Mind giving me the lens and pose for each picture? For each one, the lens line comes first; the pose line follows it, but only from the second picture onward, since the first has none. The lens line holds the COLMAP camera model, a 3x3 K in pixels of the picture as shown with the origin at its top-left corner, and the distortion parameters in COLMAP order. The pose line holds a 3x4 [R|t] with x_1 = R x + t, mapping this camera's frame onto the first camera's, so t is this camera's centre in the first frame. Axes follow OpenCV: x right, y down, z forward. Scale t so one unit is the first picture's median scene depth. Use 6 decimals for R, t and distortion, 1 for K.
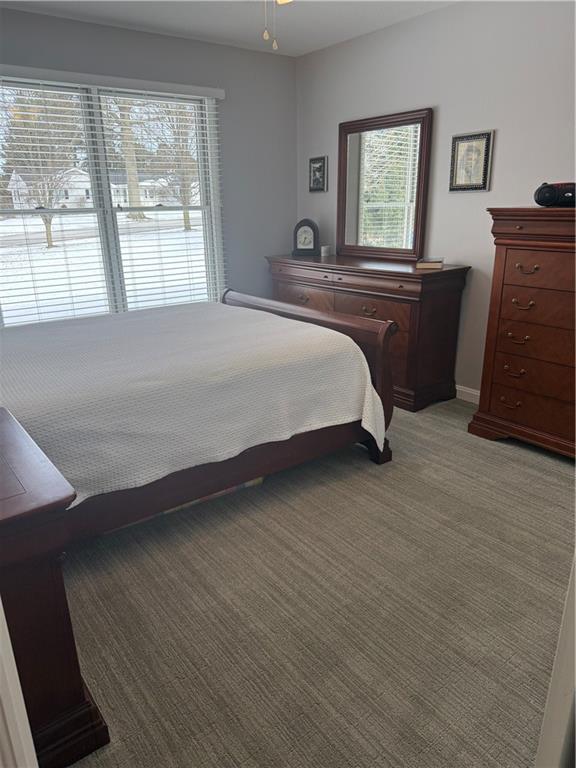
lens RADIAL K [[536.0, 0, 284.2], [0, 536.0, 388.7], [0, 0, 1]] dist [0.086369, -0.130713]
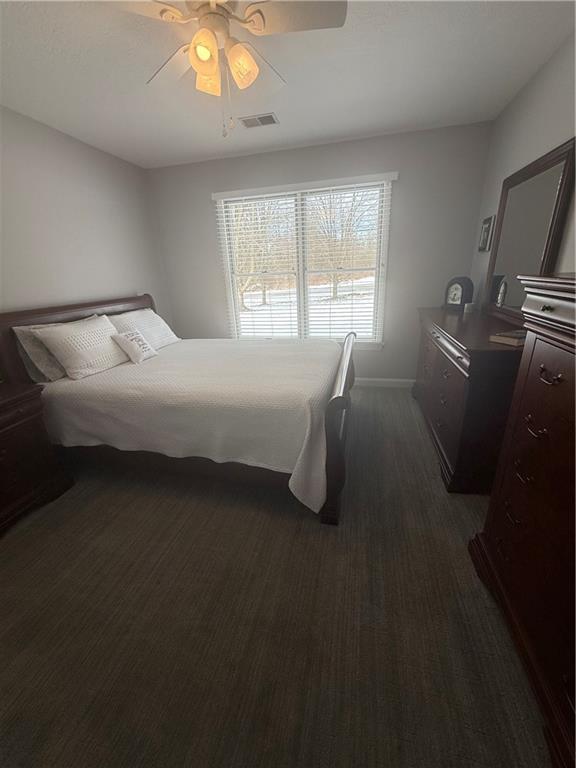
lens RADIAL K [[305.7, 0, 288.0], [0, 305.7, 384.0], [0, 0, 1]] dist [-0.000477, 0.000005]
pose [[0.642930, 0.256886, -0.721561, 0.346977], [-0.217092, 0.964563, 0.149964, -0.135759], [0.734514, 0.060229, 0.675915, 0.375892]]
